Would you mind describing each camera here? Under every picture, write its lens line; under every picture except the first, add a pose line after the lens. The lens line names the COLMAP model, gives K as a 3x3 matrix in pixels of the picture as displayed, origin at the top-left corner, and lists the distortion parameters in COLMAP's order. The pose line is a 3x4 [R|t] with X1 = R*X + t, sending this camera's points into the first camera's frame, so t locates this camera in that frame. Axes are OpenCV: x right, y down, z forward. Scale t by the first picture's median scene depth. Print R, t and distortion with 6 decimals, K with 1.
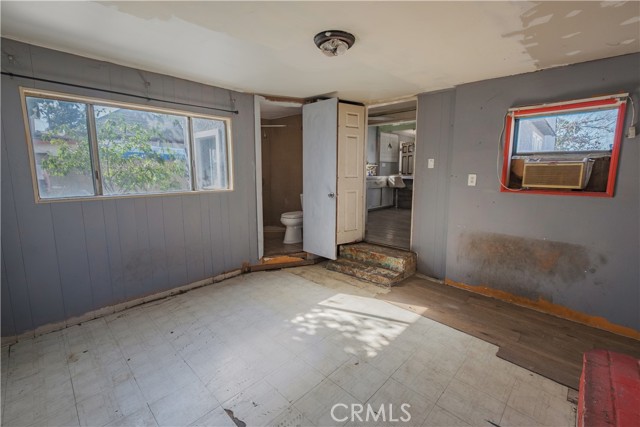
lens RADIAL K [[278.7, 0, 318.3], [0, 278.7, 208.0], [0, 0, 1]] dist [-0.001807, -0.000174]
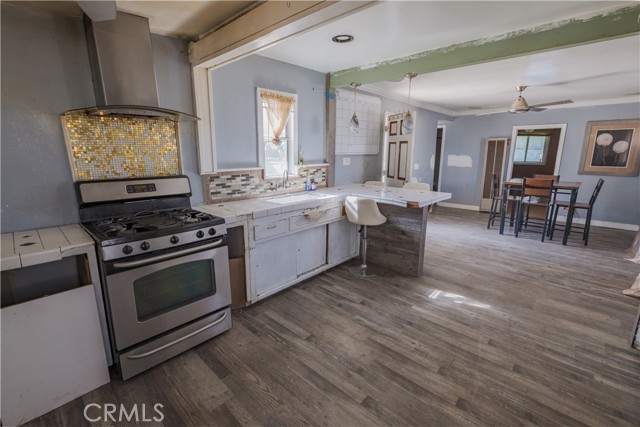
lens RADIAL K [[278.7, 0, 318.3], [0, 278.7, 208.0], [0, 0, 1]] dist [-0.001807, -0.000174]
pose [[0.999986, 0.002929, -0.004402, 0.564893], [-0.002584, 0.997058, 0.076612, -0.335014], [0.004614, -0.076600, 0.997051, 1.556029]]
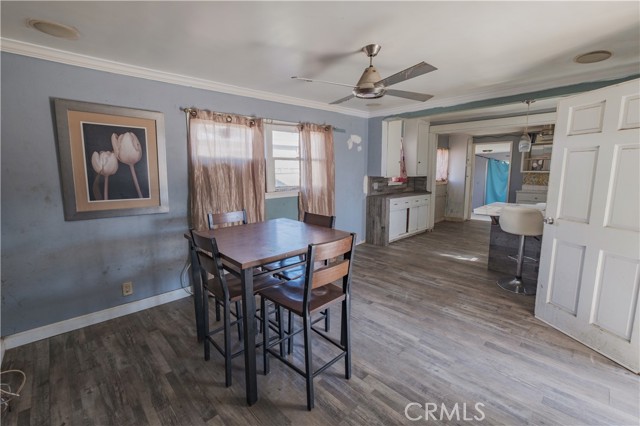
lens RADIAL K [[278.7, 0, 318.3], [0, 278.7, 207.5], [0, 0, 1]] dist [-0.001807, -0.000174]
pose [[-0.997922, -0.007395, 0.064010, 1.667331], [0.009824, 0.964315, 0.264577, -0.619401], [-0.063682, 0.264656, -0.962238, 3.836025]]
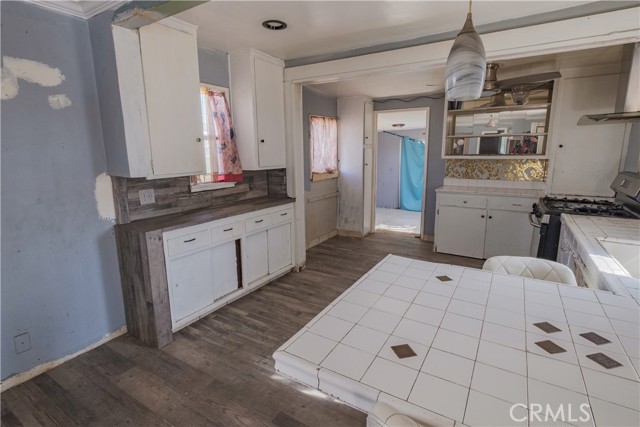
lens RADIAL K [[315.4, 0, 320.0], [0, 315.4, 213.5], [0, 0, 1]] dist [-0.000847, -0.000232]
pose [[-0.978457, 0.047780, -0.200844, 1.118266], [-0.019445, 0.947195, 0.320067, -0.513642], [0.205531, 0.317078, -0.925861, 2.937692]]
